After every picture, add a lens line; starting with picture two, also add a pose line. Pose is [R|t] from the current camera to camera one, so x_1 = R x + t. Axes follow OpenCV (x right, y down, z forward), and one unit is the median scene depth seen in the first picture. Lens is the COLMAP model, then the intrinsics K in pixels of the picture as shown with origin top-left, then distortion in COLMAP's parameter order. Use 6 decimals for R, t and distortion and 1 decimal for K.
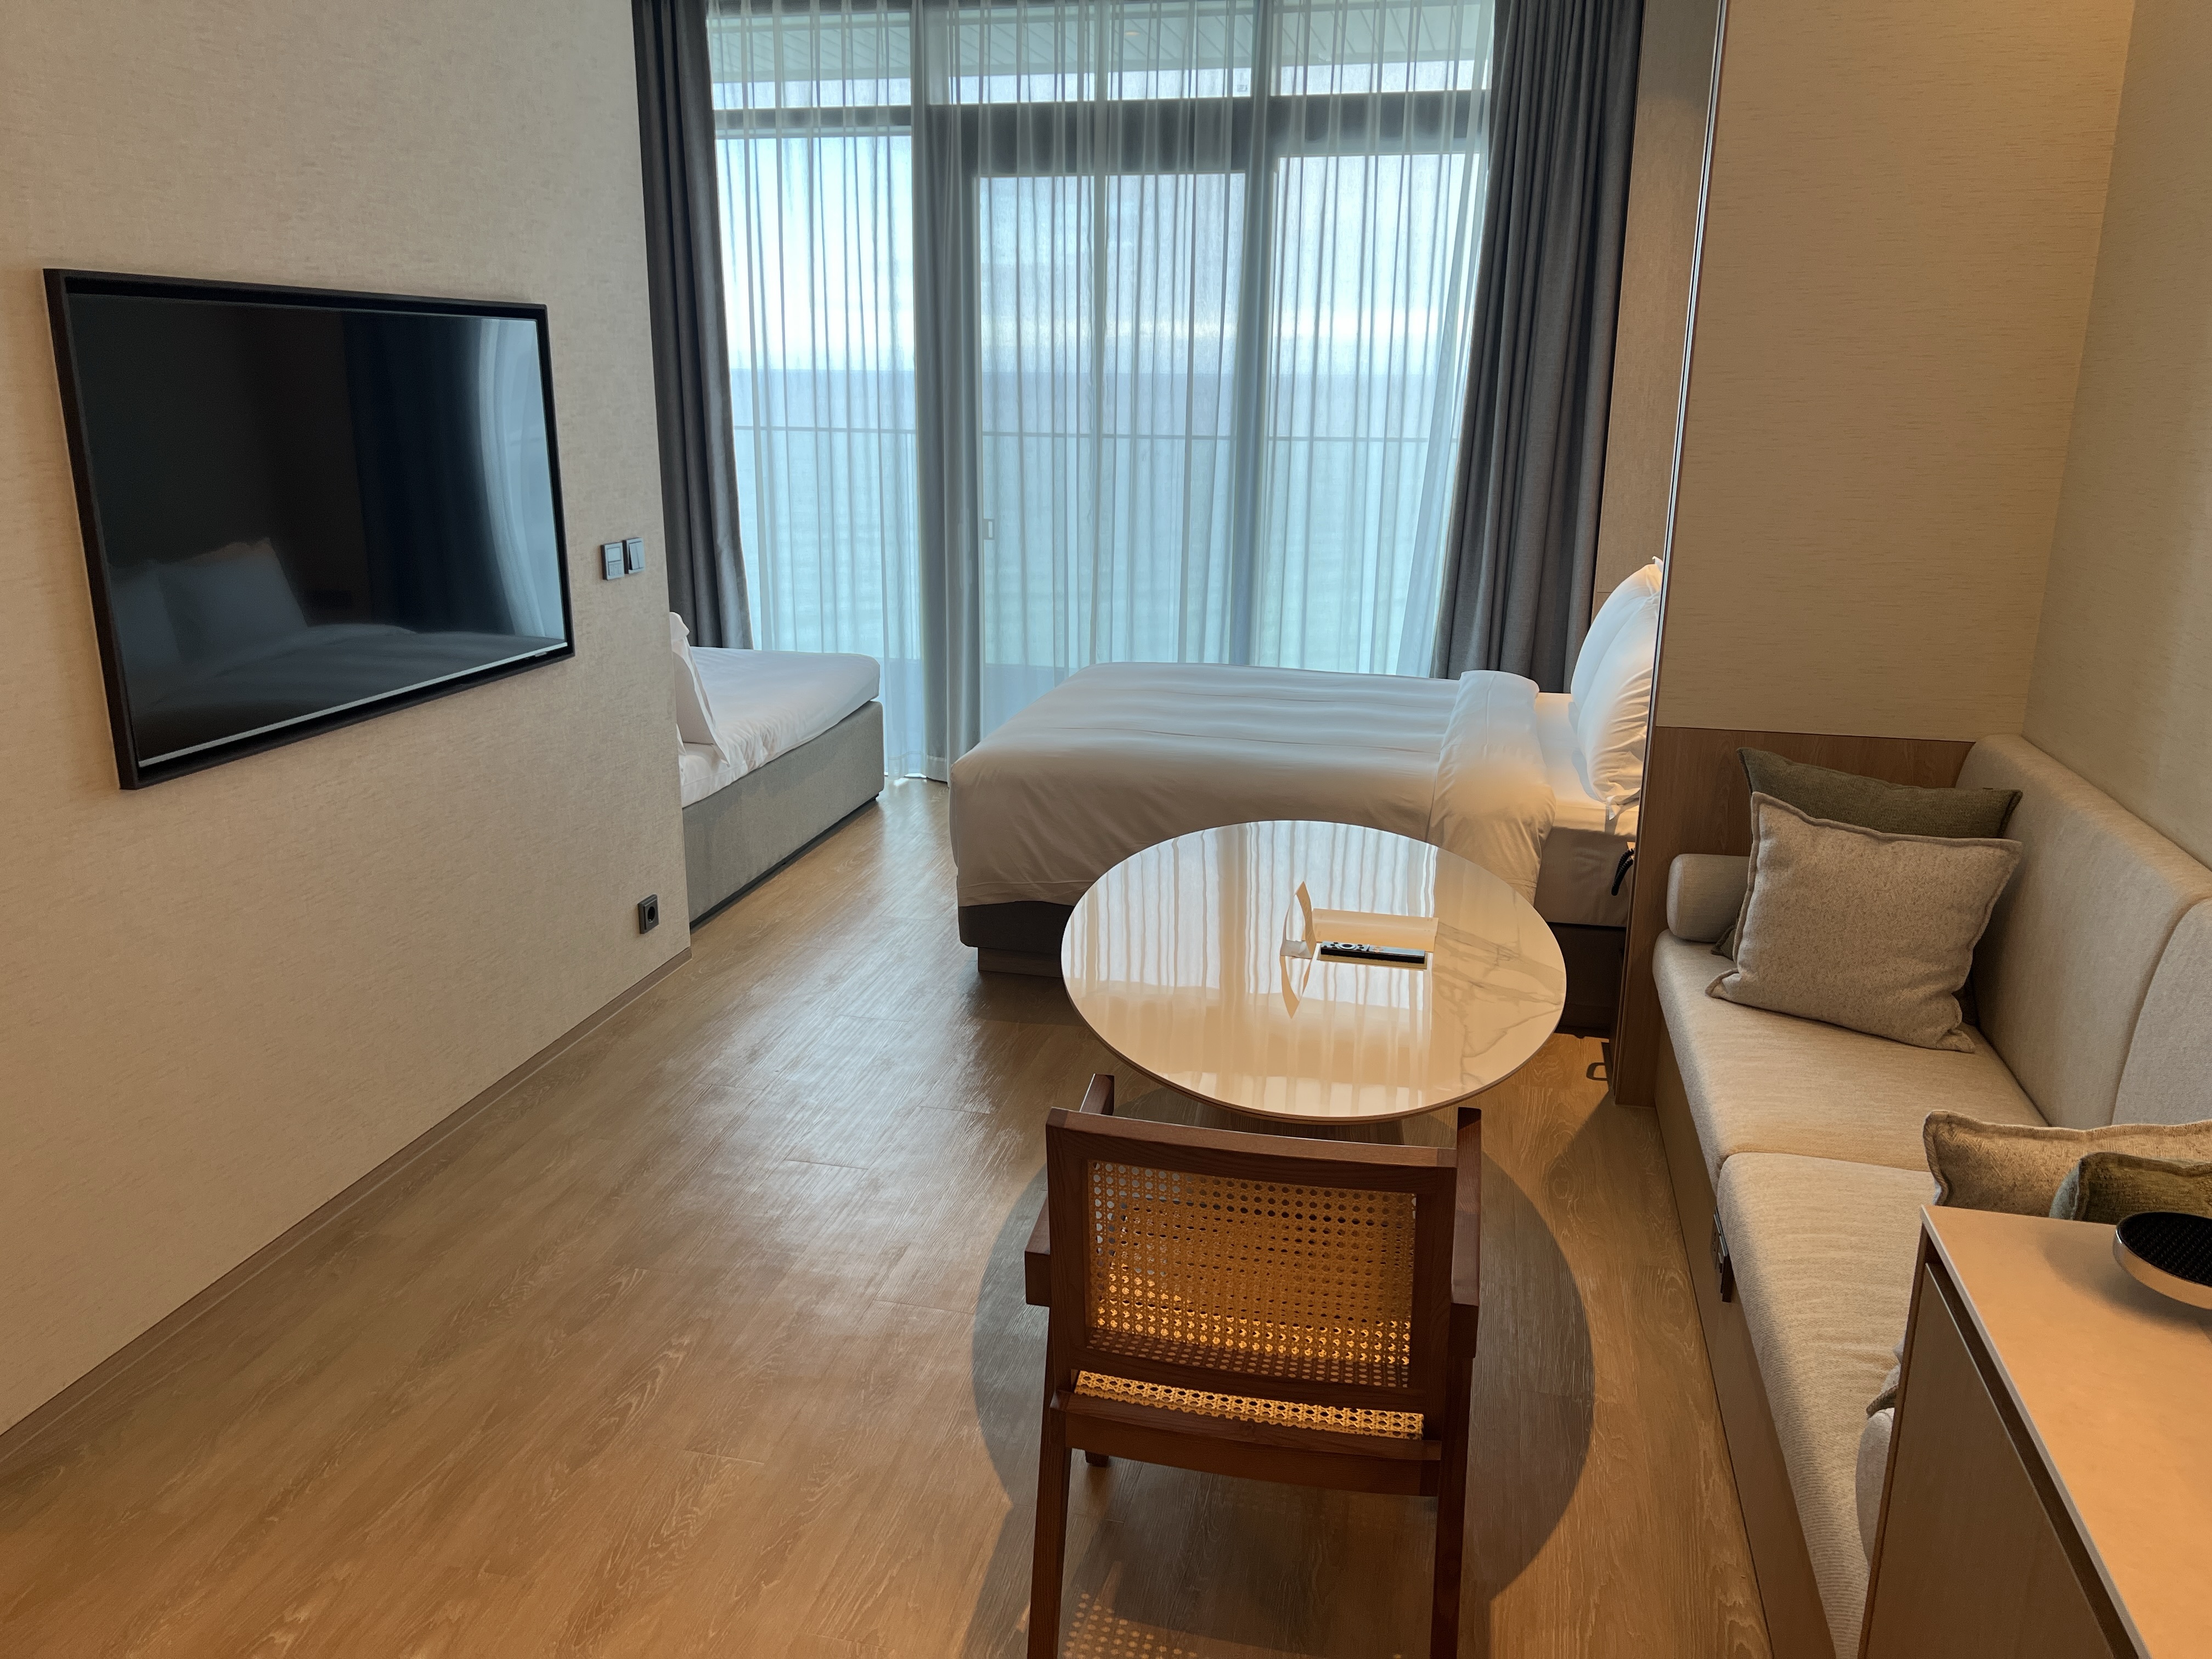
lens RADIAL K [[1690.7, 0, 1106.0], [0, 1690.7, 829.5], [0, 0, 1]] dist [0.050350, -0.000552]
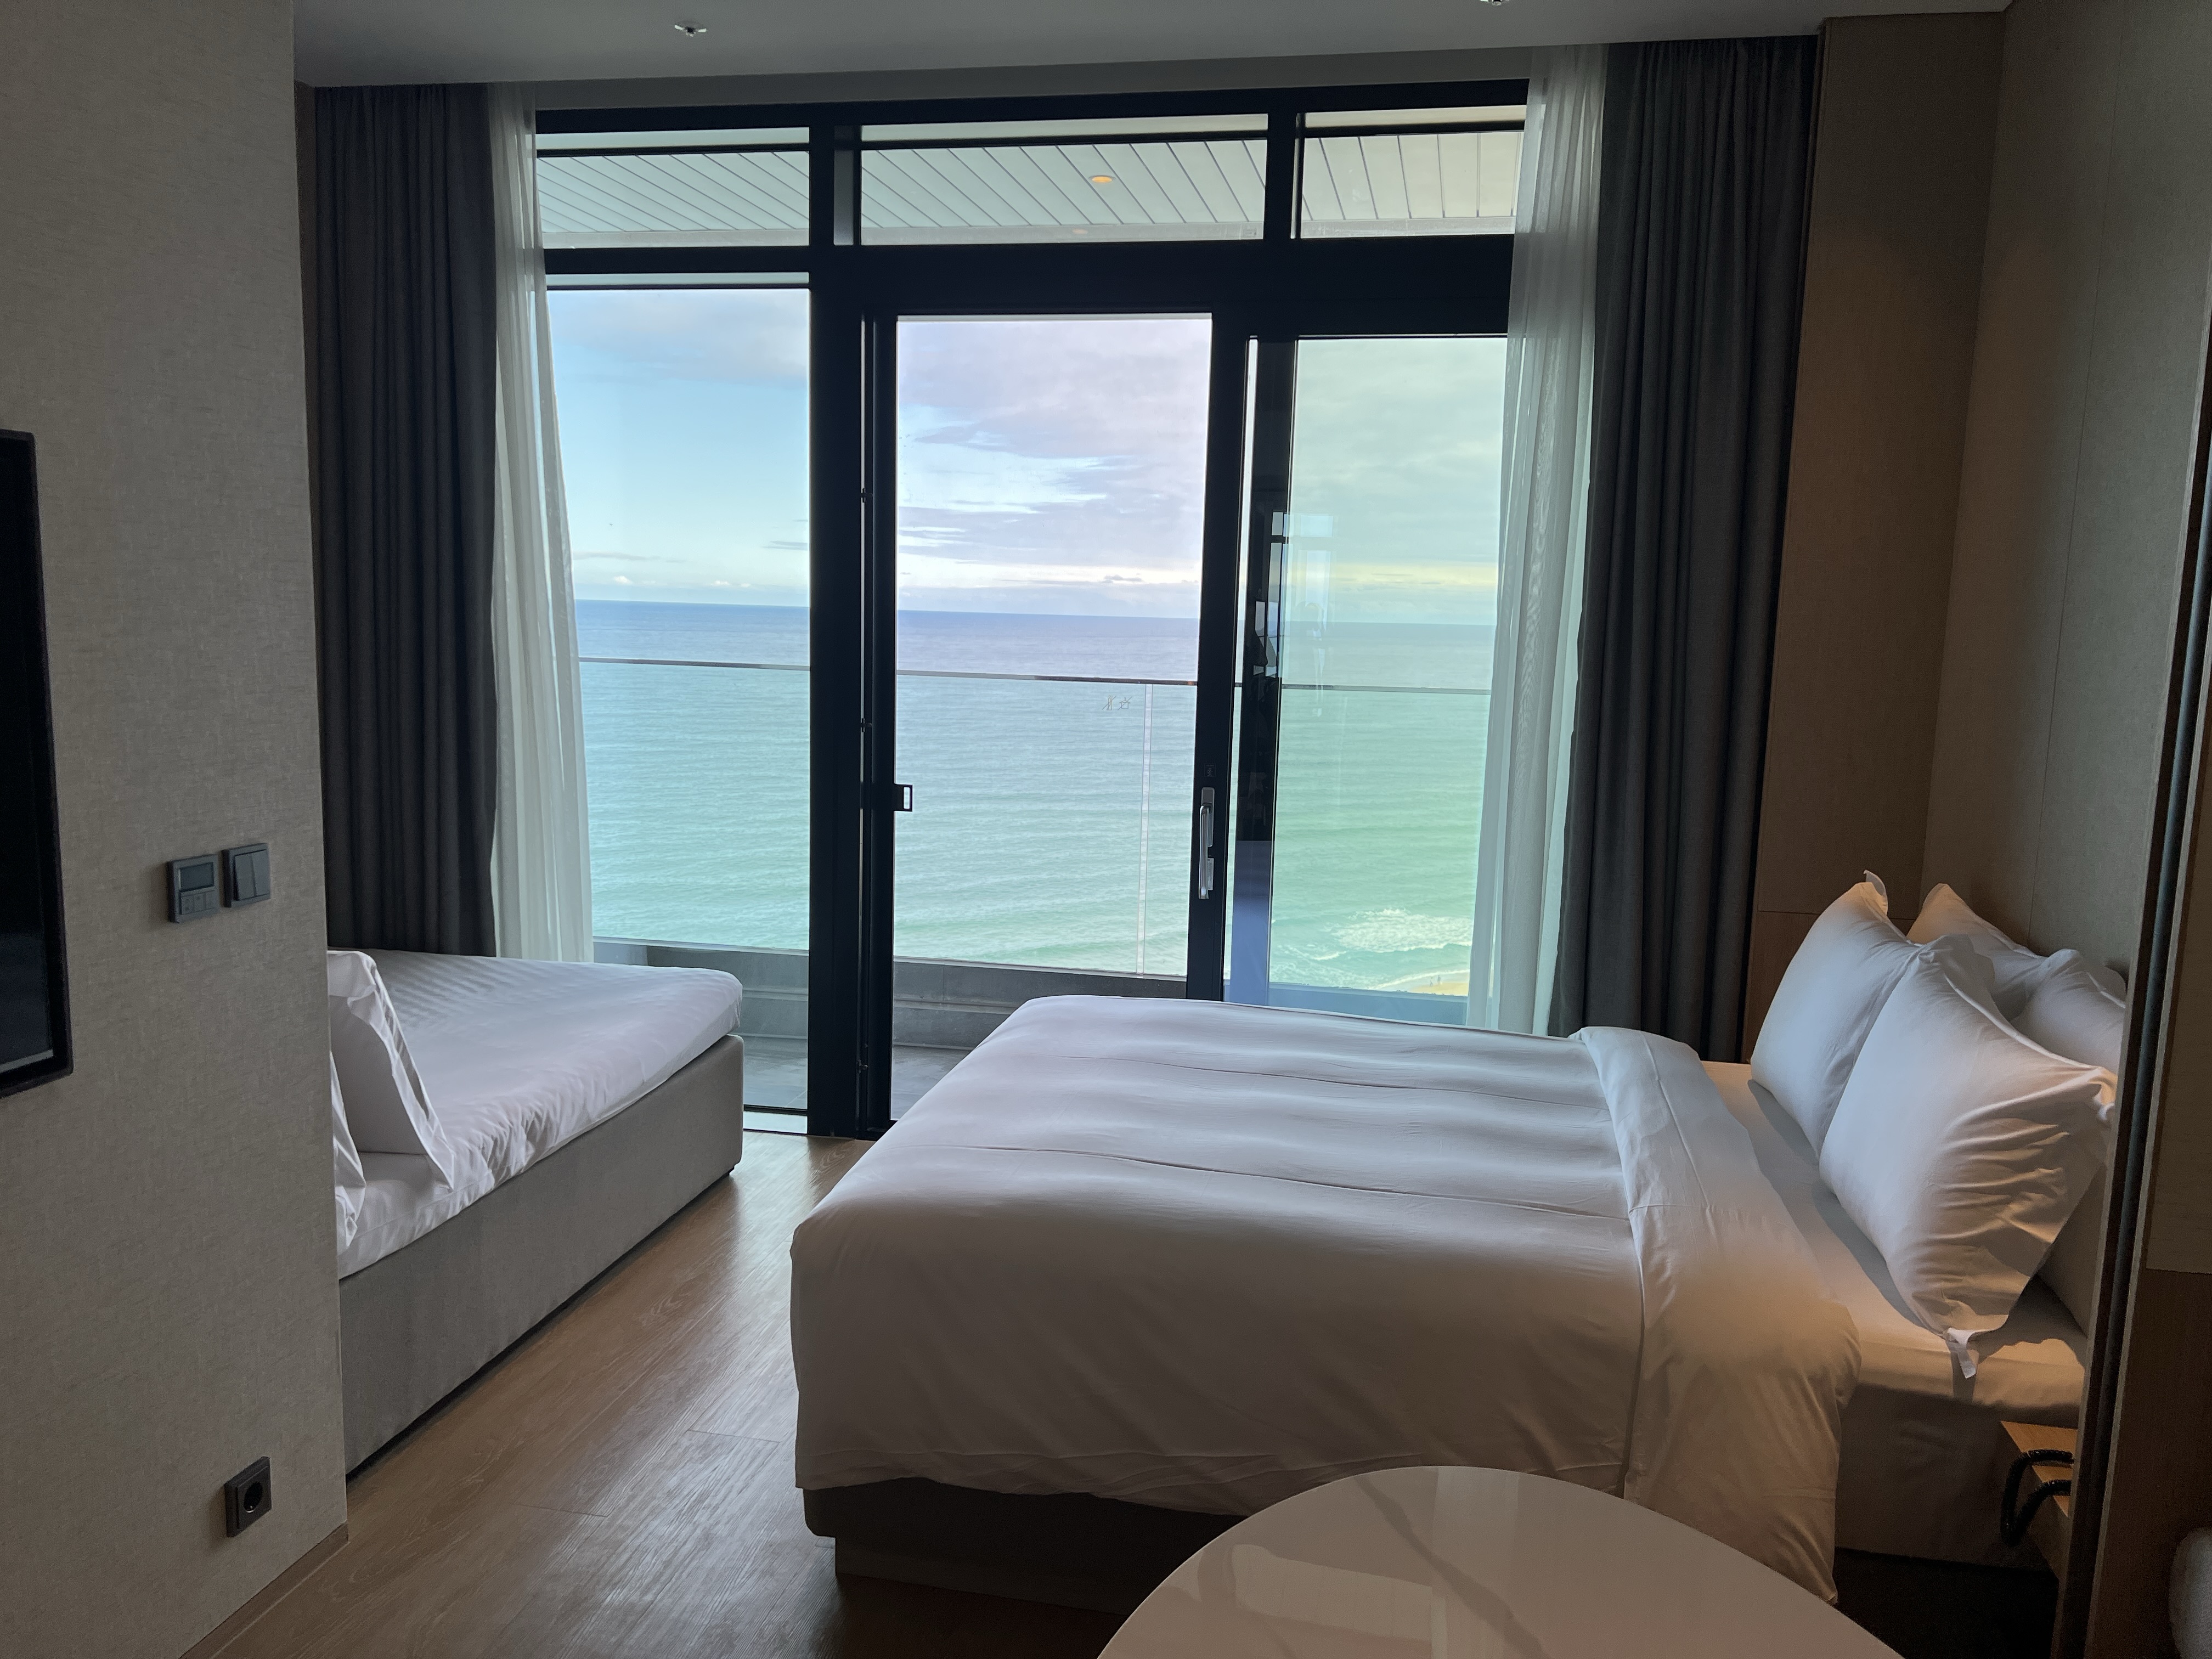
lens RADIAL K [[1675.3, 0, 1106.0], [0, 1675.3, 829.5], [0, 0, 1]] dist [-0.000315, 0.000275]
pose [[0.999401, 0.015390, 0.030986, -0.004346], [-0.011223, 0.991392, -0.130443, -0.096637], [-0.032727, 0.130017, 0.990972, 0.390788]]
